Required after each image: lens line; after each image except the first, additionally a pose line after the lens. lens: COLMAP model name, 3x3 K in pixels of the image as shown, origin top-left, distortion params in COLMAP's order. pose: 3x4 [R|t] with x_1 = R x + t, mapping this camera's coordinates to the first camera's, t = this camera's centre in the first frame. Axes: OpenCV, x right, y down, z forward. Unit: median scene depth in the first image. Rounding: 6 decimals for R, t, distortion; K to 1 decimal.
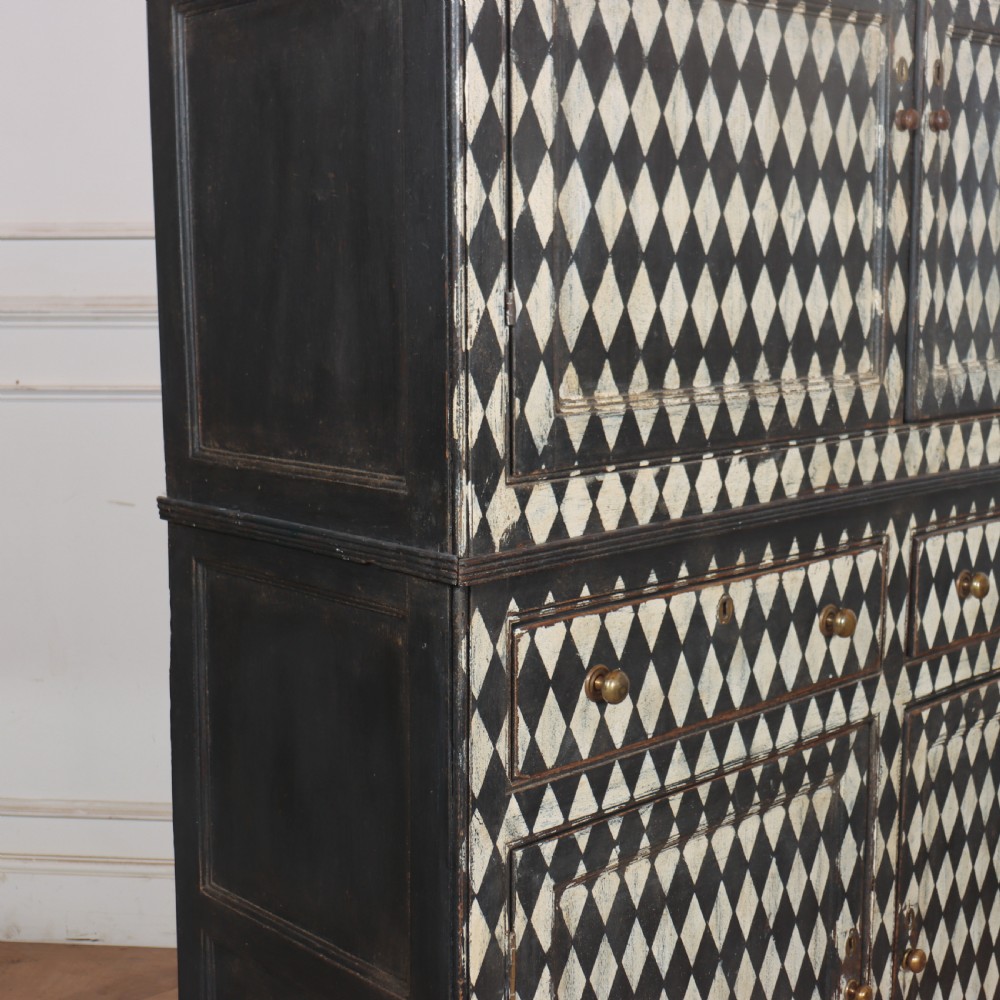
lens RADIAL K [[1558.0, 0, 436.5], [0, 1558.0, 498.5], [0, 0, 1]] dist [-0.120512, 0.316432]
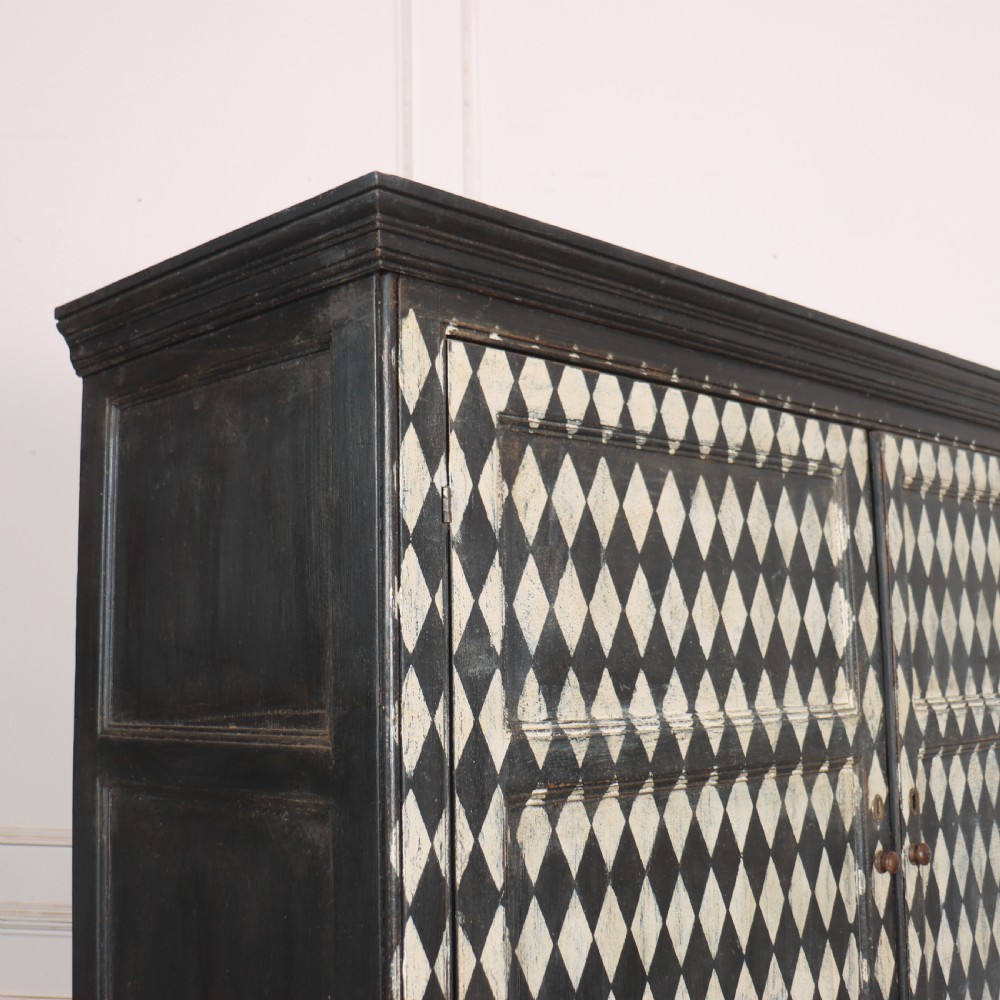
lens RADIAL K [[1392.2, 0, 424.9], [0, 1392.2, 498.0], [0, 0, 1]] dist [-0.190423, 0.328777]
pose [[0.999992, -0.002500, 0.003019, 0.024097], [0.003222, 0.962941, -0.269693, -0.258442], [-0.002233, 0.269701, 0.962942, 0.157699]]
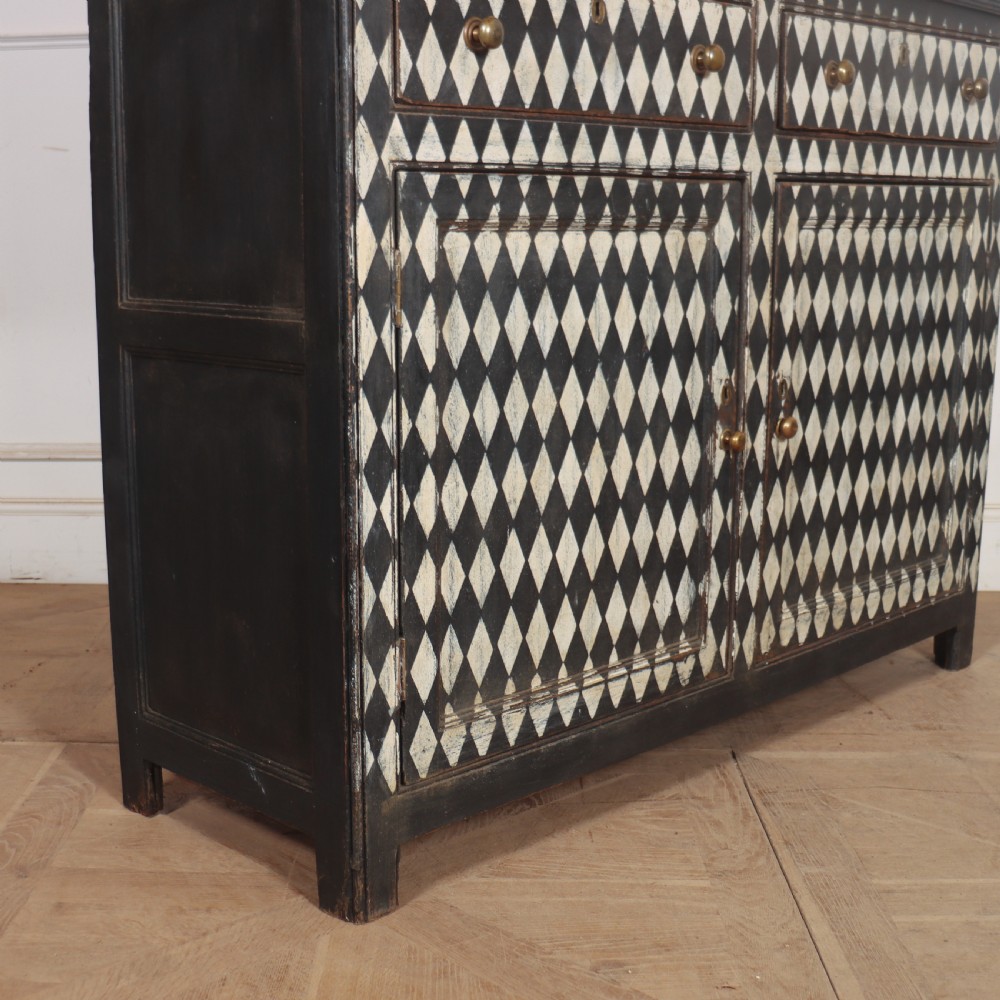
lens RADIAL K [[1538.4, 0, 390.6], [0, 1538.4, 599.7], [0, 0, 1]] dist [-0.172468, 0.144655]
pose [[0.999978, -0.006407, 0.001627, 0.037266], [0.006212, 0.994971, 0.099974, 0.382717], [-0.002260, -0.099962, 0.994989, -0.085288]]
